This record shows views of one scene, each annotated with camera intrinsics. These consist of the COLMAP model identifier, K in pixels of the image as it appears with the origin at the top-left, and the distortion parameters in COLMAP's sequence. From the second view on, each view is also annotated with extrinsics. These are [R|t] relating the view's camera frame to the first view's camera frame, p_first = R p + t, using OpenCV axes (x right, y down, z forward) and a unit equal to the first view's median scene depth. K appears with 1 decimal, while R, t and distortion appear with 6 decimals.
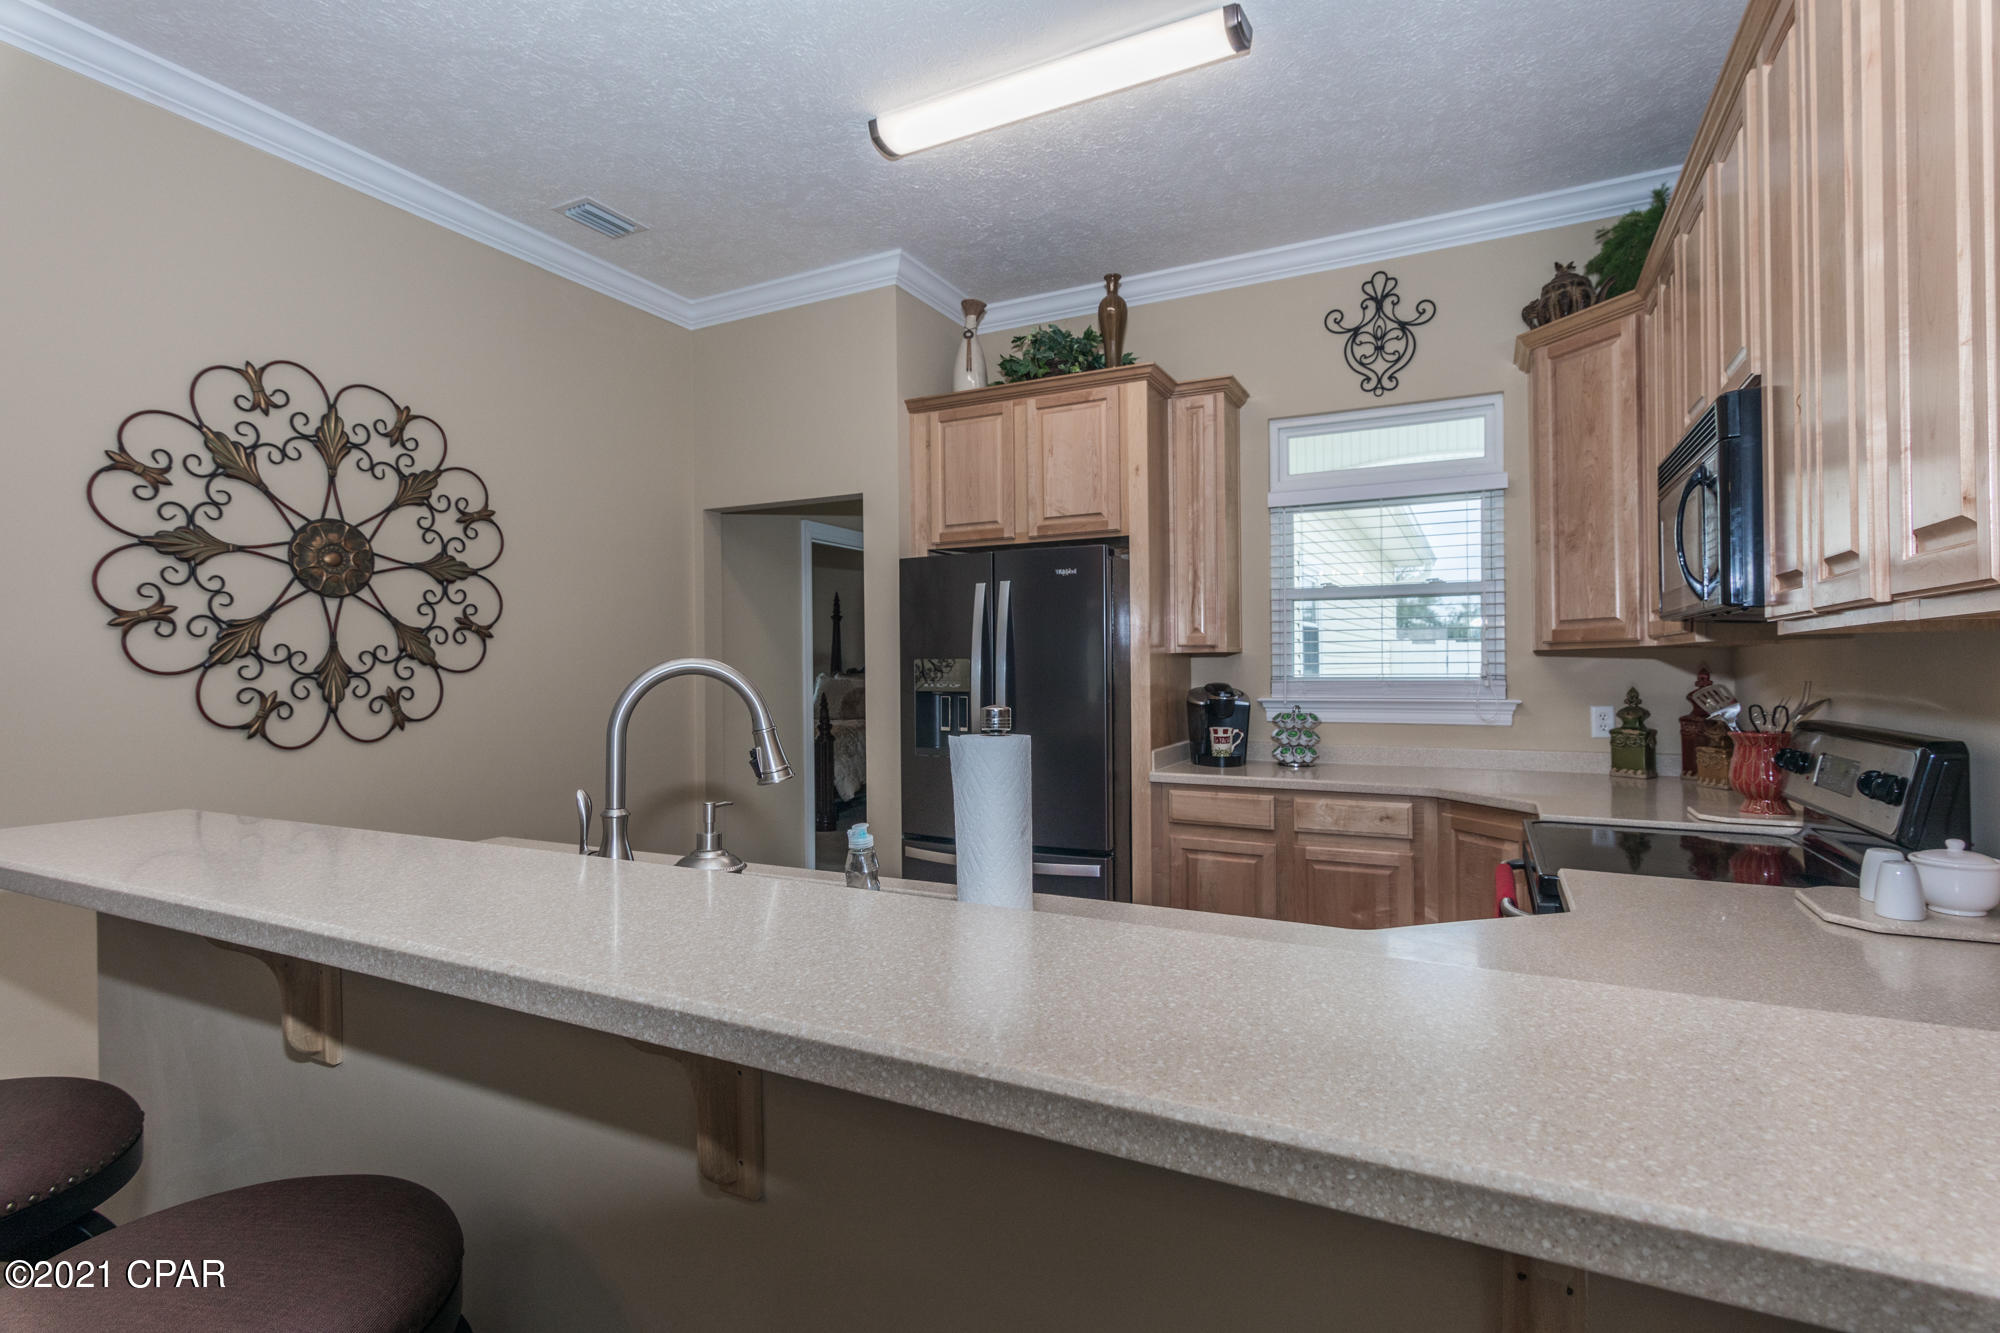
lens RADIAL K [[961.7, 0, 995.4], [0, 961.7, 657.7], [0, 0, 1]] dist [0.001054, 0.001637]
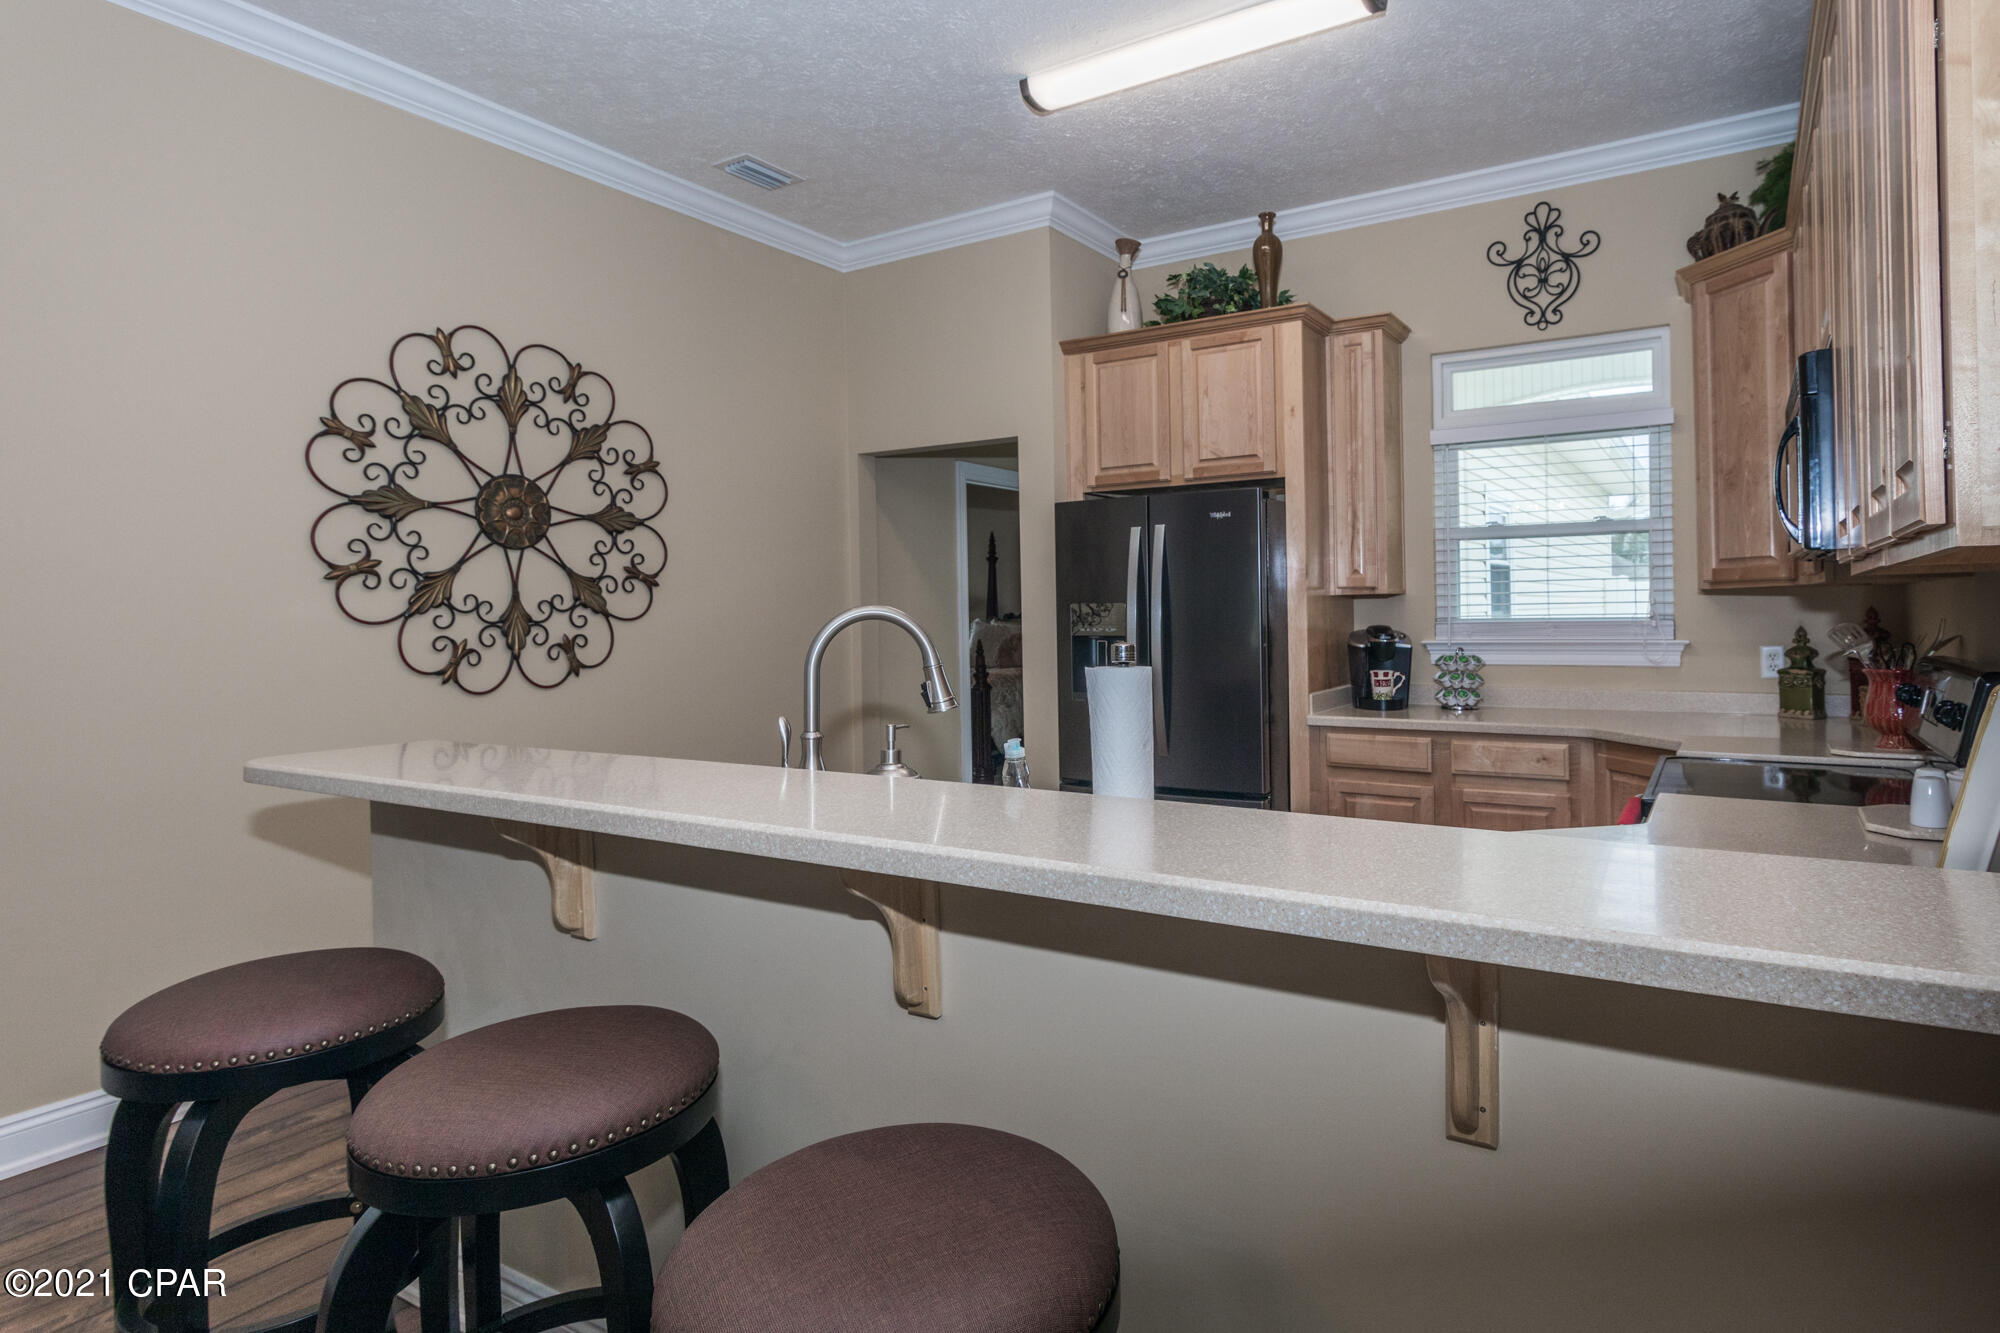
lens RADIAL K [[1072.9, 0, 1117.4], [0, 1072.9, 606.8], [0, 0, 1]] dist [-0.004521, -0.000538]
pose [[0.998822, -0.008233, -0.047821, 0.019052], [0.008523, 0.999947, 0.005851, -0.001272], [0.047770, -0.006252, 0.998839, -0.118414]]
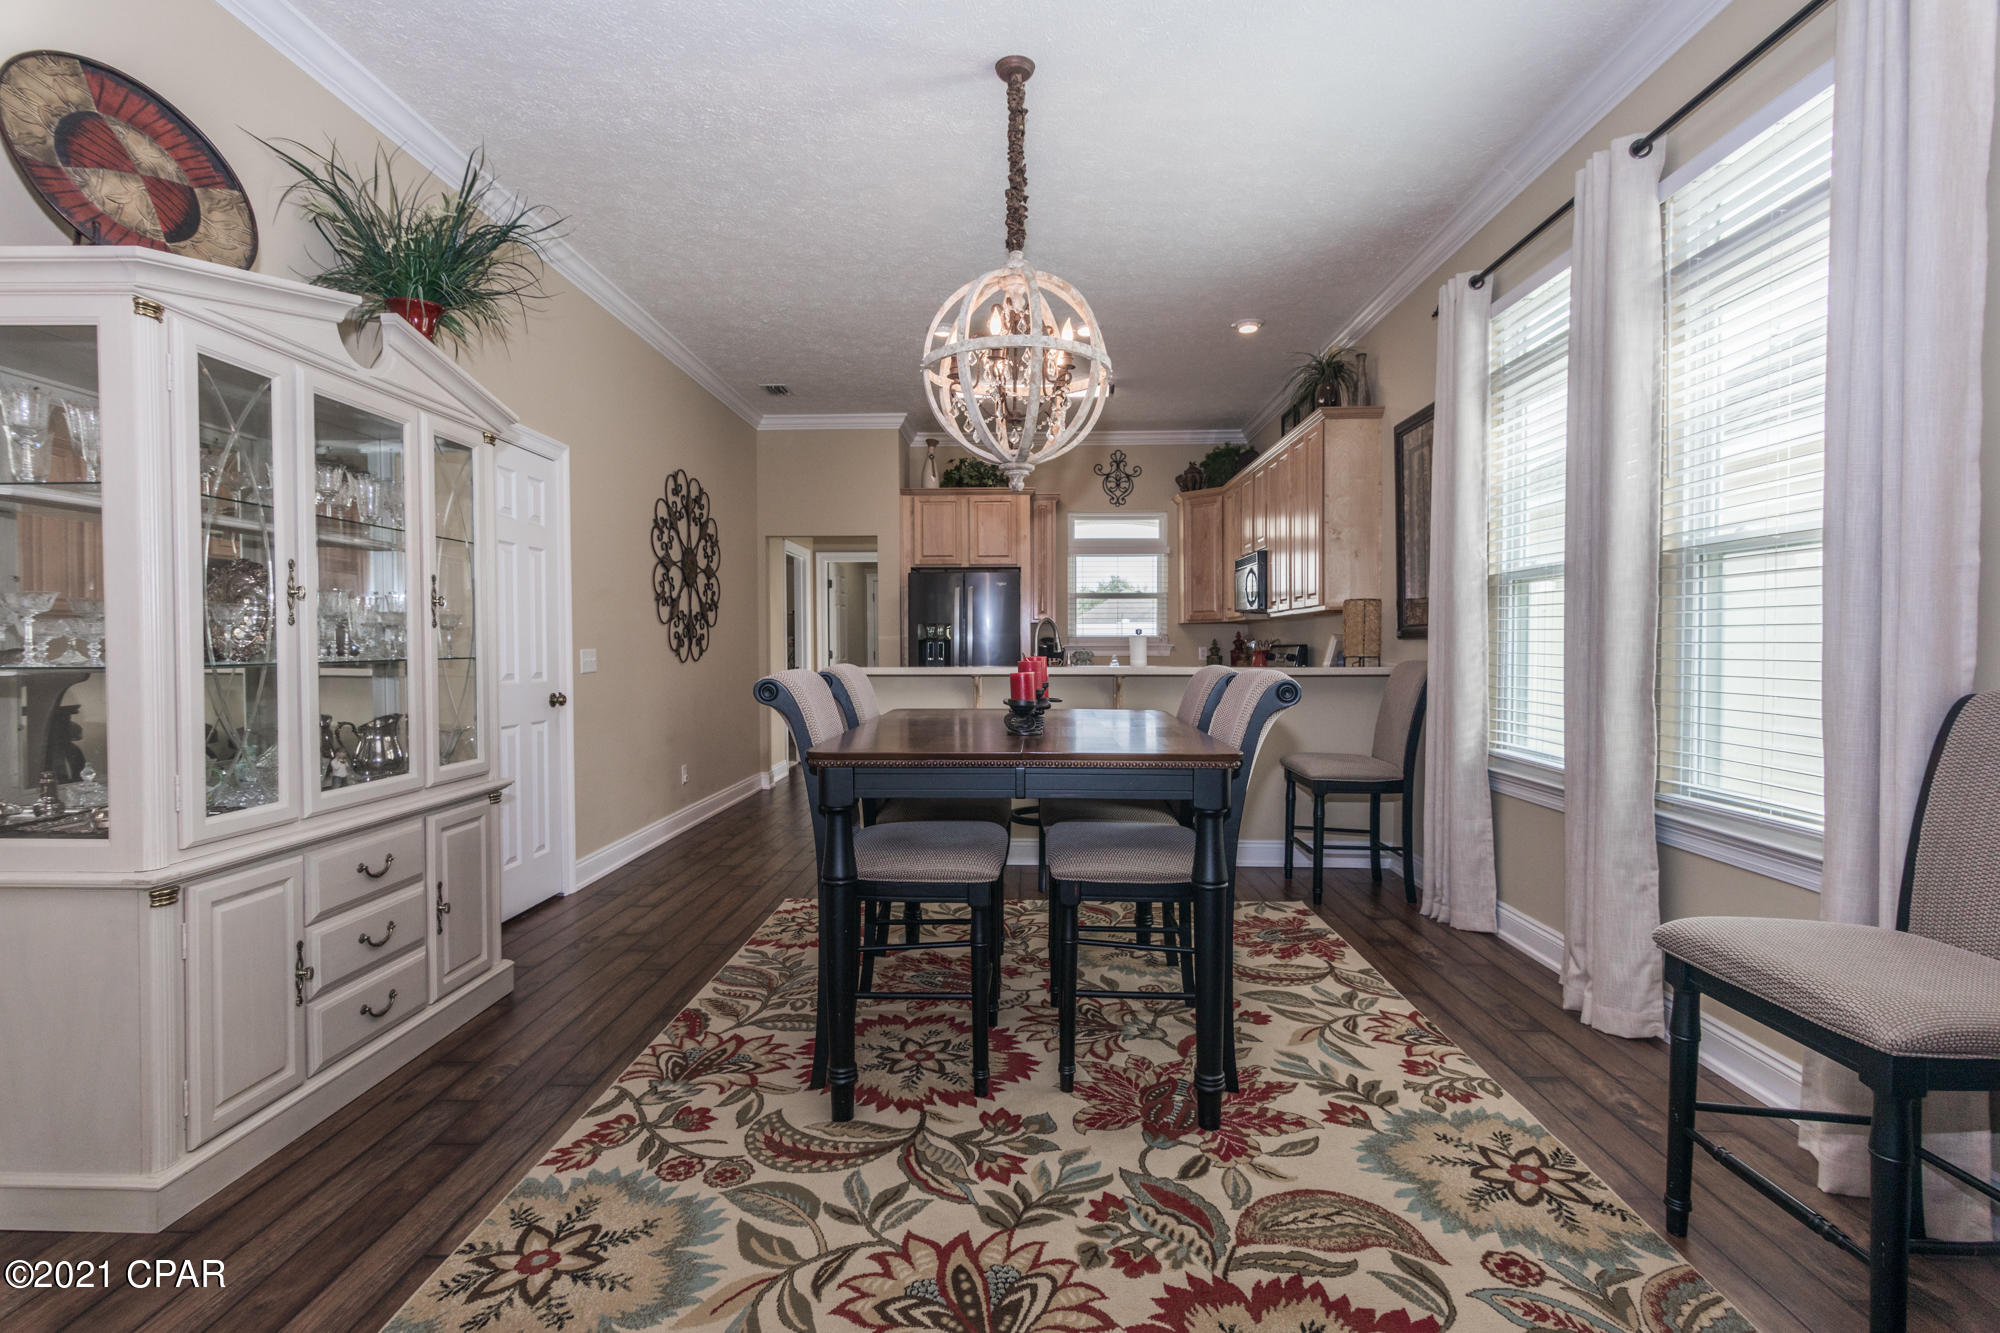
lens RADIAL K [[961.7, 0, 991.1], [0, 961.7, 668.2], [0, 0, 1]] dist [0.001054, 0.001637]
pose [[0.904424, -0.004725, 0.426608, -0.872833], [-0.008550, 0.999537, 0.029196, 0.037304], [-0.426549, -0.030053, 0.903965, -0.950569]]
